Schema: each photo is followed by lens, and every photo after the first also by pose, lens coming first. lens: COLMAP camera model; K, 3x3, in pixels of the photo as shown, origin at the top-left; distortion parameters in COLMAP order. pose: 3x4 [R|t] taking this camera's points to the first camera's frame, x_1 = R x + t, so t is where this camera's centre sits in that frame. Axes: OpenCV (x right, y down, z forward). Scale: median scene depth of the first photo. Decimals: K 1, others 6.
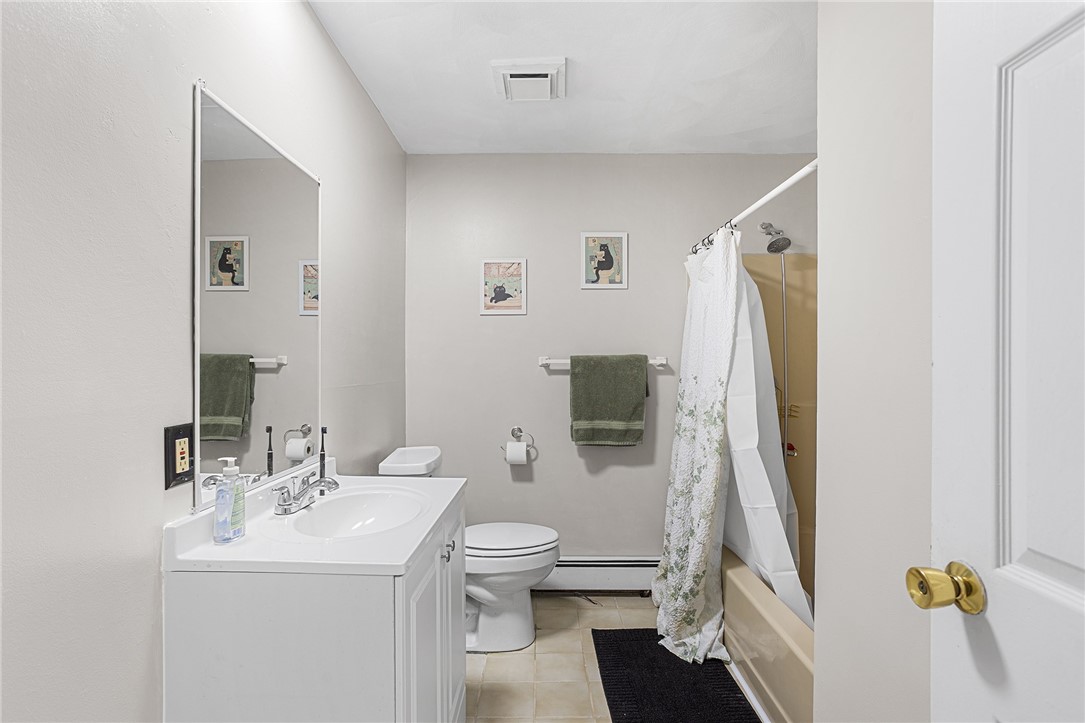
lens RADIAL K [[538.3, 0, 539.7], [0, 538.3, 366.2], [0, 0, 1]] dist [-0.013444, 0.001415]
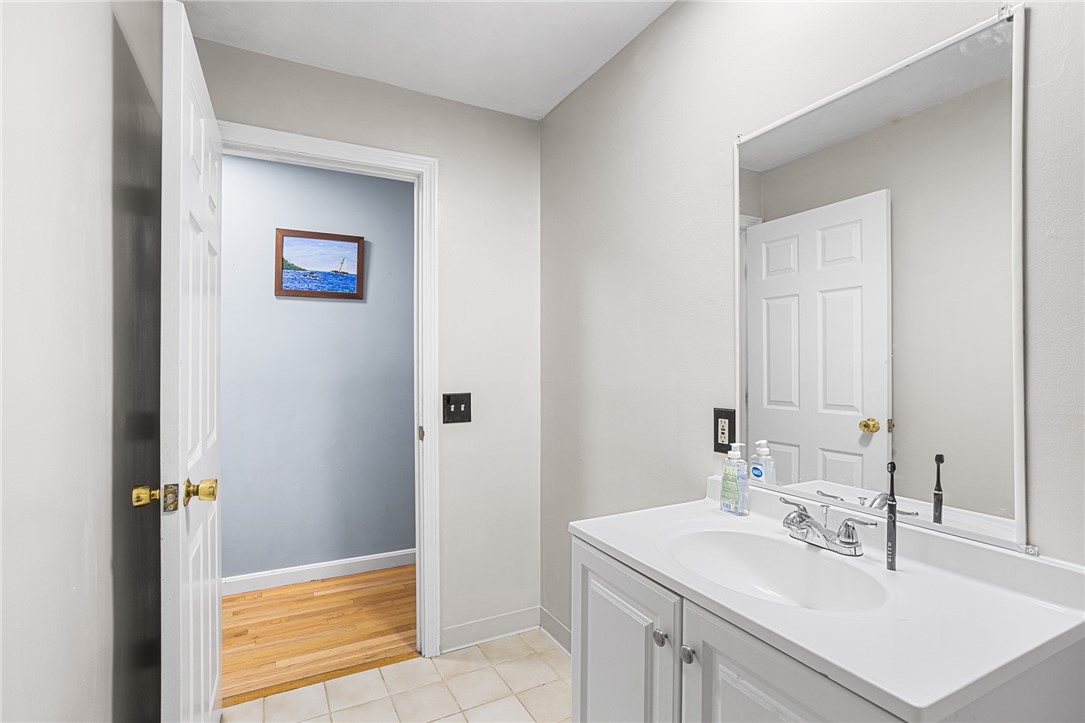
lens RADIAL K [[538.3, 0, 539.7], [0, 538.3, 366.2], [0, 0, 1]] dist [-0.013444, 0.001415]
pose [[-0.885713, -0.003395, -0.464221, 0.373978], [-0.003891, 0.999992, 0.000111, 0.003575], [0.464217, 0.001904, -0.885719, 1.986758]]
